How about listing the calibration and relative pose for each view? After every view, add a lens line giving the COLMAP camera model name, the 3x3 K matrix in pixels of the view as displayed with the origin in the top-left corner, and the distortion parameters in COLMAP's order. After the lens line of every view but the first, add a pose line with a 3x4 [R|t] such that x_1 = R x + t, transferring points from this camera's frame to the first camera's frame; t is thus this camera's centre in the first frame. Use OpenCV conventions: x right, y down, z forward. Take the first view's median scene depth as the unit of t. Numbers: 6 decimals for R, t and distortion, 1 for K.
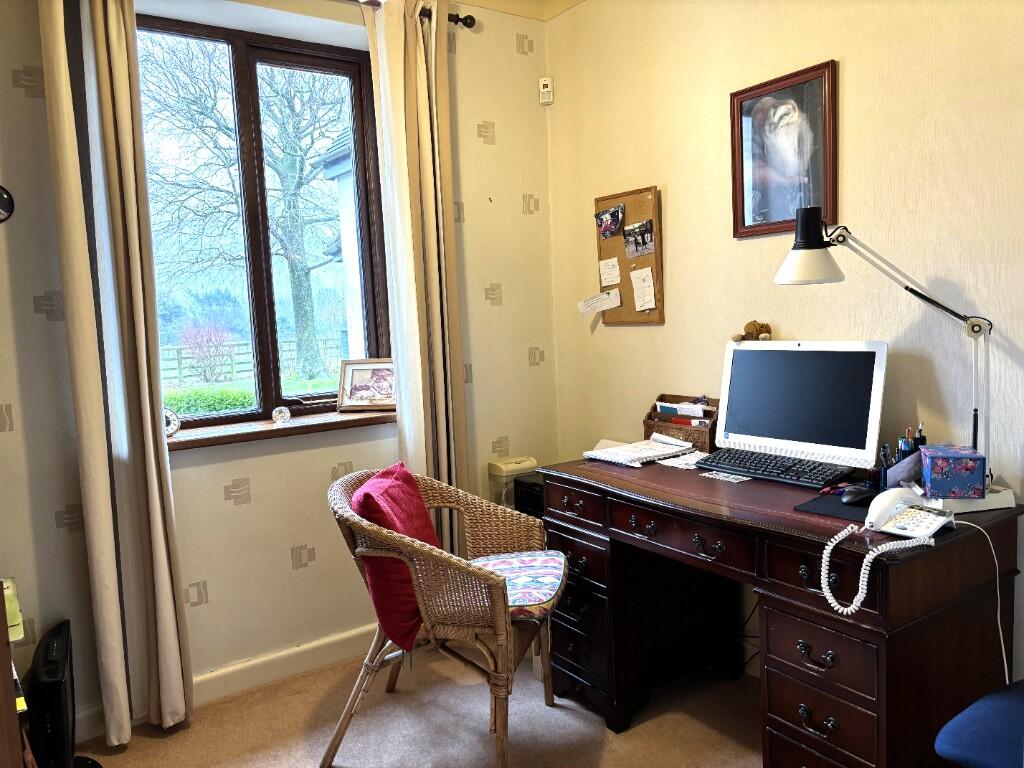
lens RADIAL K [[768.2, 0, 512.0], [0, 768.2, 384.0], [0, 0, 1]] dist [0.047515, -0.000833]
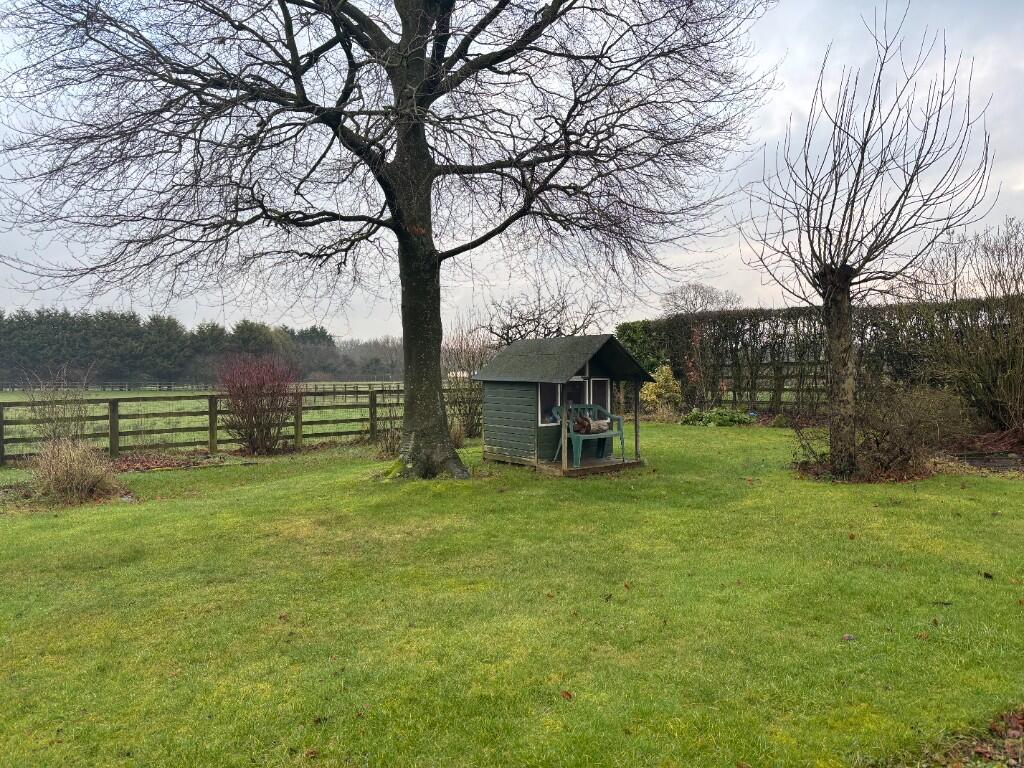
lens RADIAL K [[768.2, 0, 512.0], [0, 768.2, 384.0], [0, 0, 1]] dist [0.047515, -0.000833]
pose [[0.992740, 0.044991, -0.111553, -0.125584], [-0.051994, 0.996802, -0.060688, -0.029987], [0.108465, 0.066048, 0.991904, 0.412405]]
